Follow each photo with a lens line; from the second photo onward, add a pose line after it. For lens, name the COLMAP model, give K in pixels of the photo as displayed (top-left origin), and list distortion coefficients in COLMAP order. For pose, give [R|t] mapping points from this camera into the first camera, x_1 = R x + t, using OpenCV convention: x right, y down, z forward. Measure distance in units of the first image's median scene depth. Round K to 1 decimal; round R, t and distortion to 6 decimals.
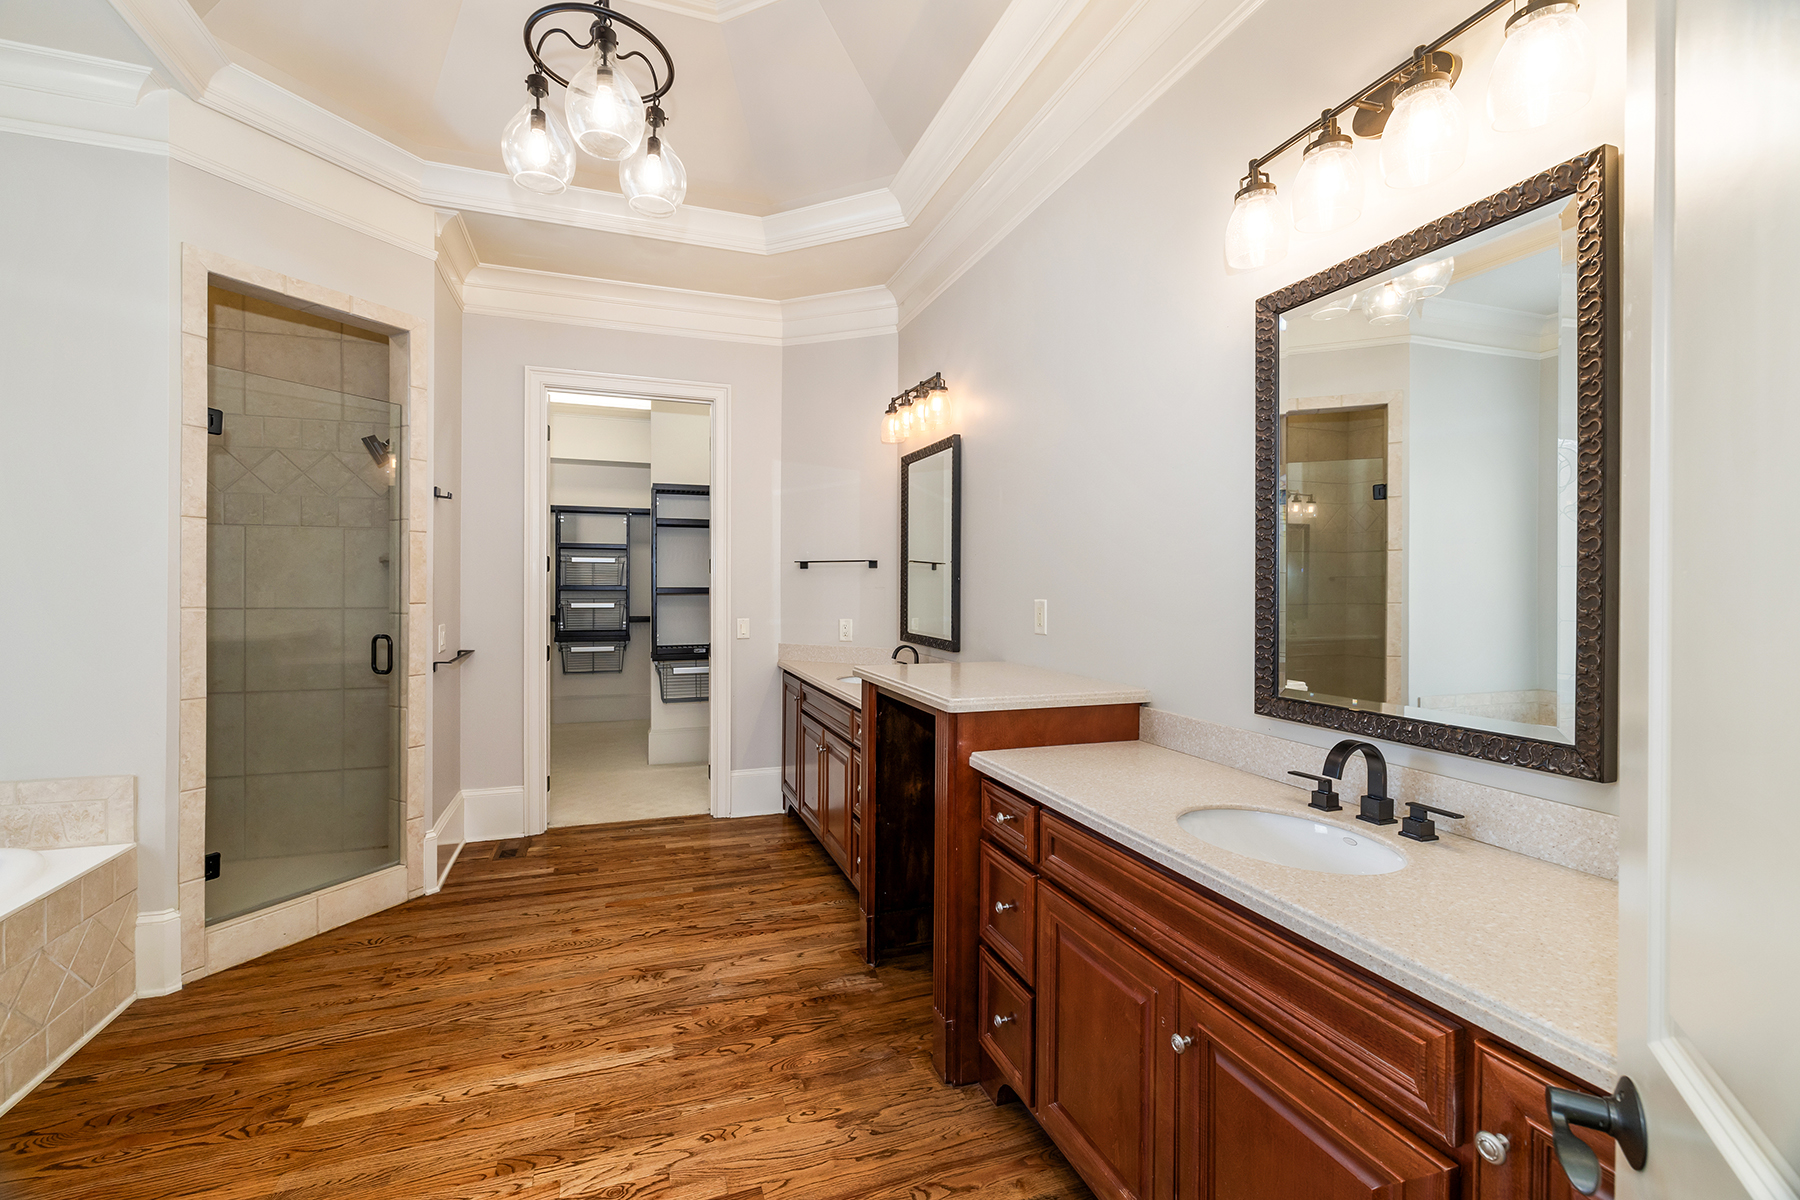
lens RADIAL K [[761.8, 0, 898.2], [0, 761.8, 591.9], [0, 0, 1]] dist [0.001578, 0.000107]
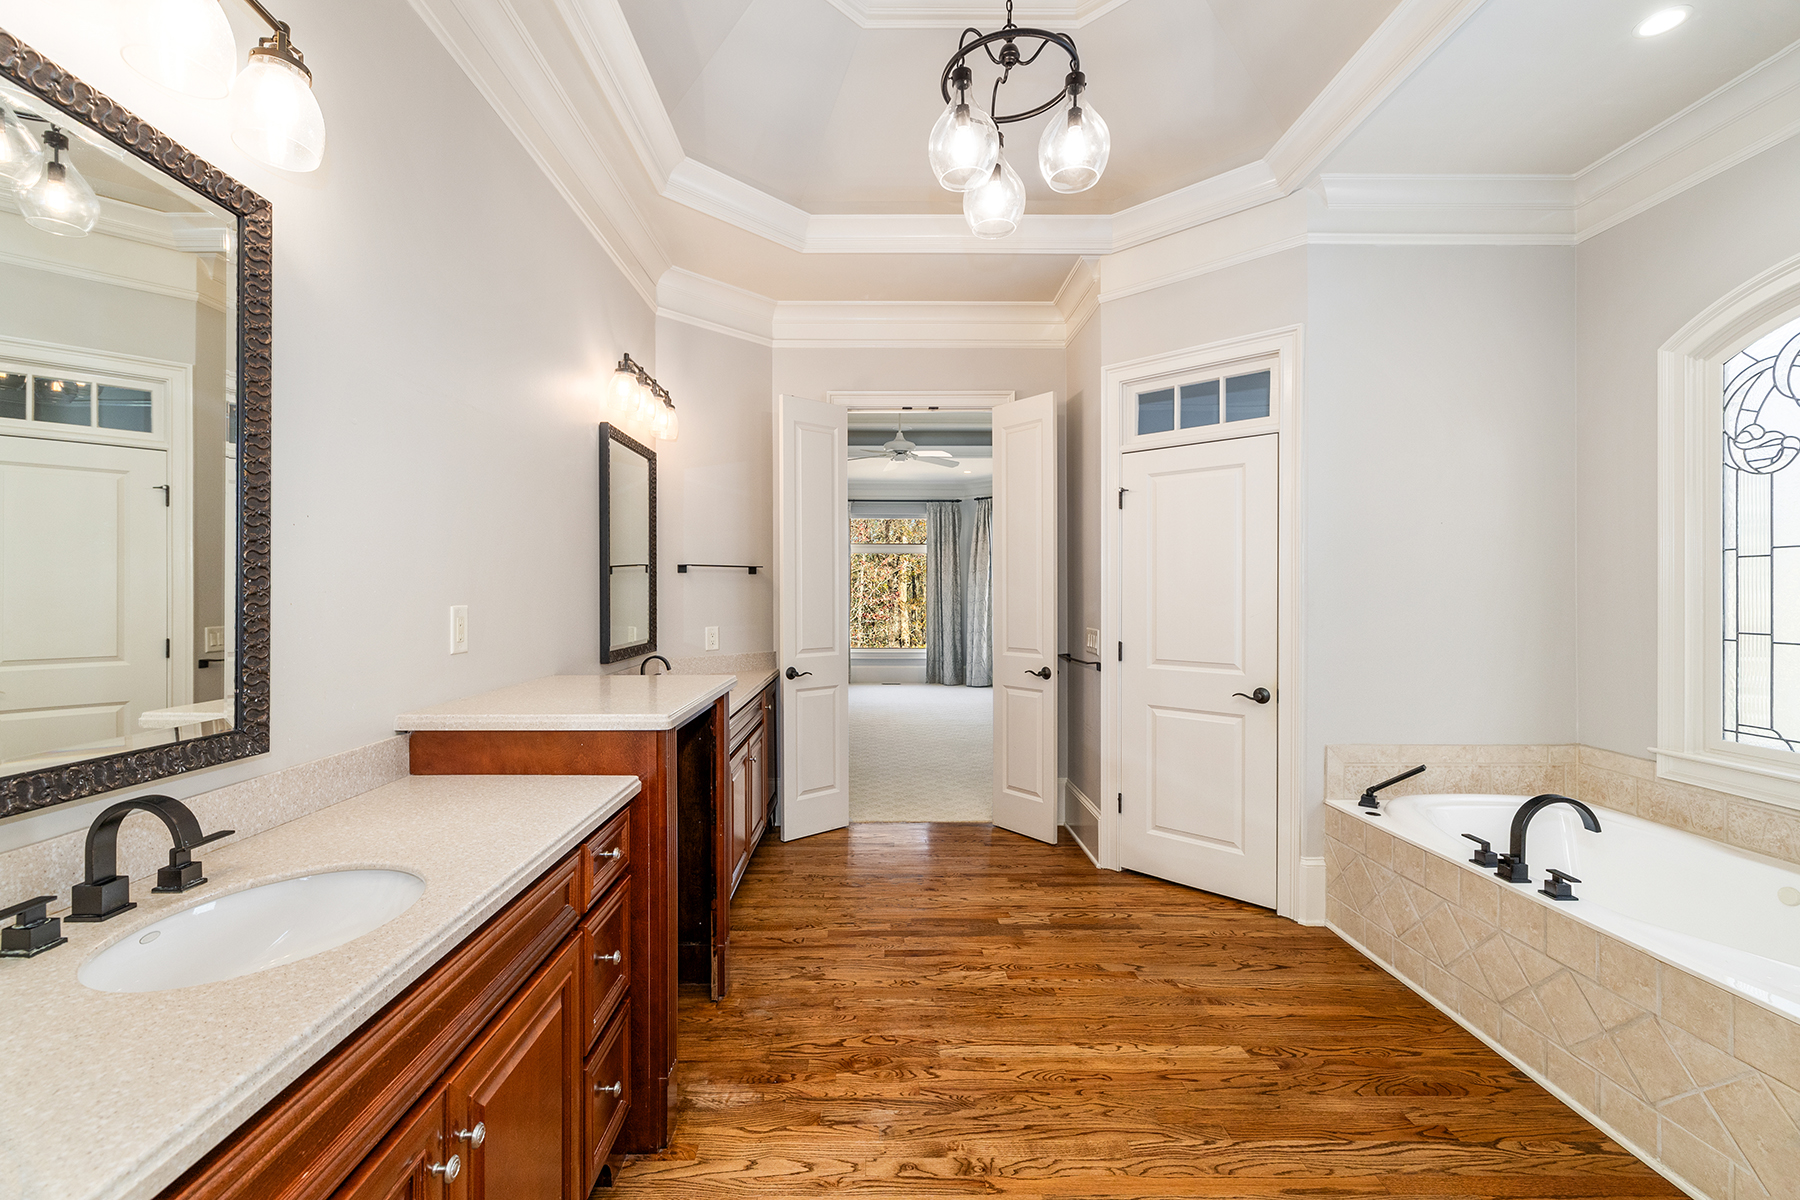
lens RADIAL K [[761.8, 0, 890.1], [0, 761.8, 596.0], [0, 0, 1]] dist [0.001578, 0.000107]
pose [[-0.944873, -0.001732, 0.327434, -0.526511], [0.000456, 0.999978, 0.006607, -0.003175], [-0.327438, 0.006392, -0.944851, 1.842277]]
